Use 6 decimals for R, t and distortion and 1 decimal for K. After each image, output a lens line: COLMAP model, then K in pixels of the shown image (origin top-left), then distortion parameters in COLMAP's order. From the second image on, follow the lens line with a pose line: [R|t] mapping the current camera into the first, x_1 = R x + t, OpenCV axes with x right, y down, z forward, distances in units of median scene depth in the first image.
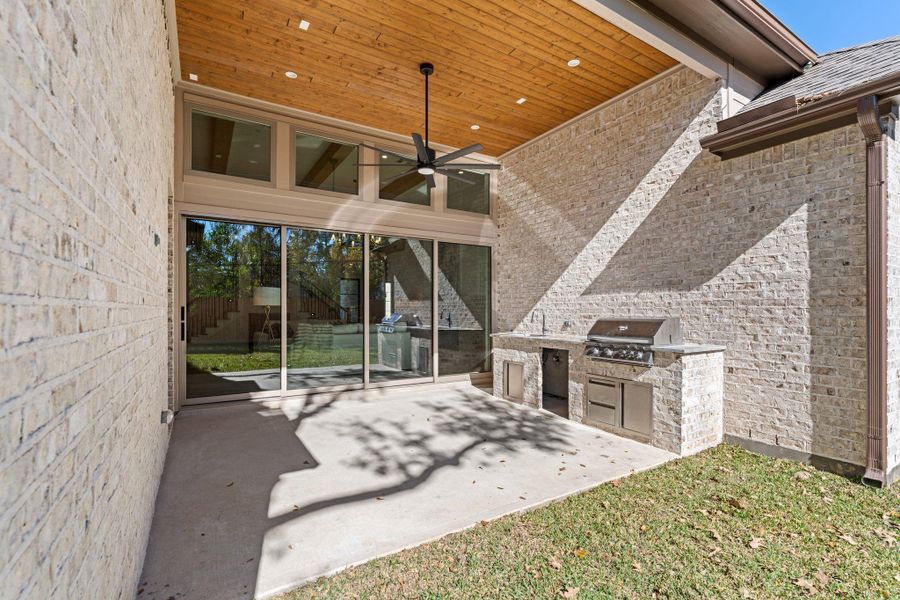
lens RADIAL K [[403.2, 0, 452.0], [0, 403.2, 307.8], [0, 0, 1]] dist [-0.004112, 0.000021]
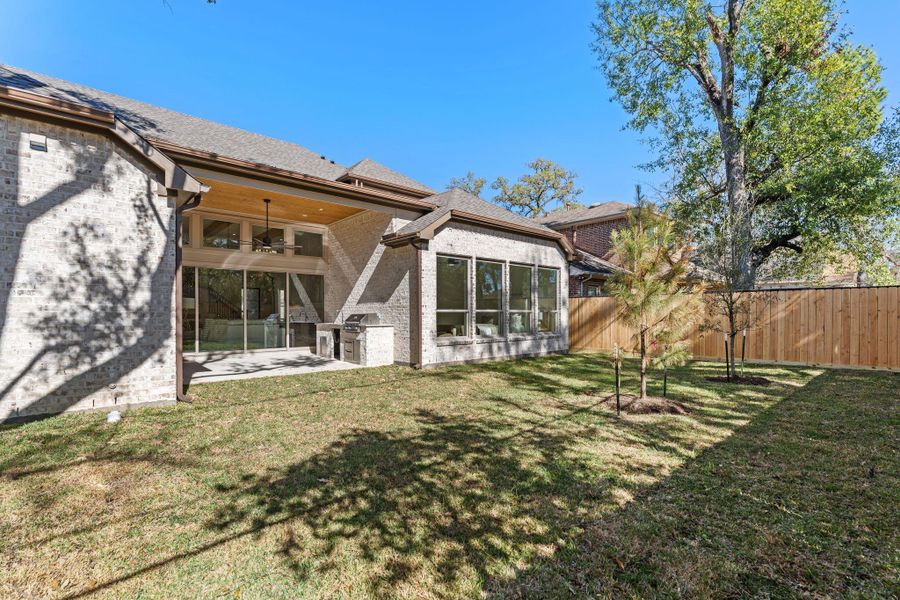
lens RADIAL K [[403.2, 0, 447.0], [0, 403.2, 312.2], [0, 0, 1]] dist [-0.004112, 0.000021]
pose [[0.985443, -0.004966, 0.169936, 0.392442], [0.004083, 0.999976, 0.005541, 0.003910], [-0.169960, -0.004766, 0.985439, -0.993214]]
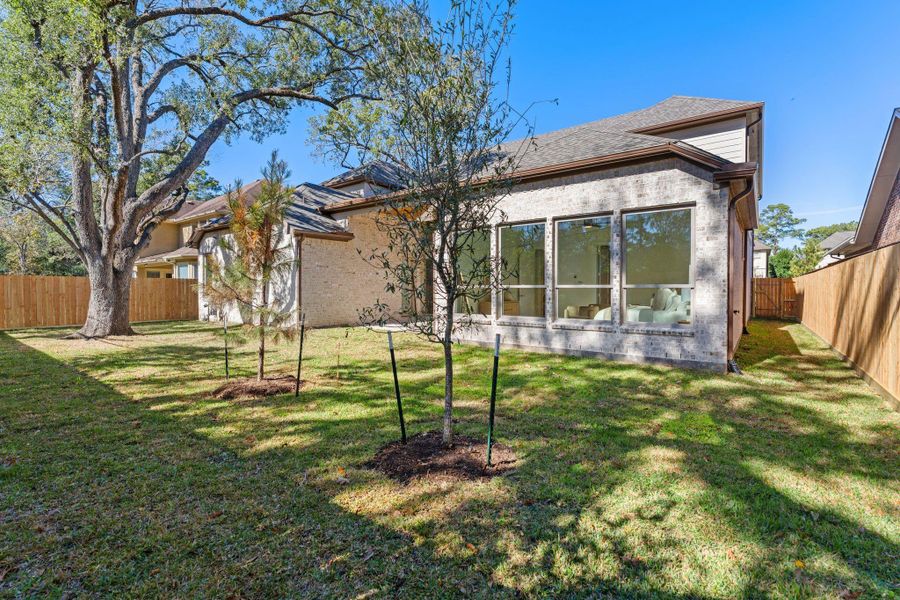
lens RADIAL K [[403.2, 0, 455.3], [0, 403.2, 295.9], [0, 0, 1]] dist [-0.004112, 0.000021]
pose [[0.374556, 0.014864, -0.927085, 2.030163], [0.010315, 0.999743, 0.020197, 0.008996], [0.927147, -0.017128, 0.374306, -0.058706]]
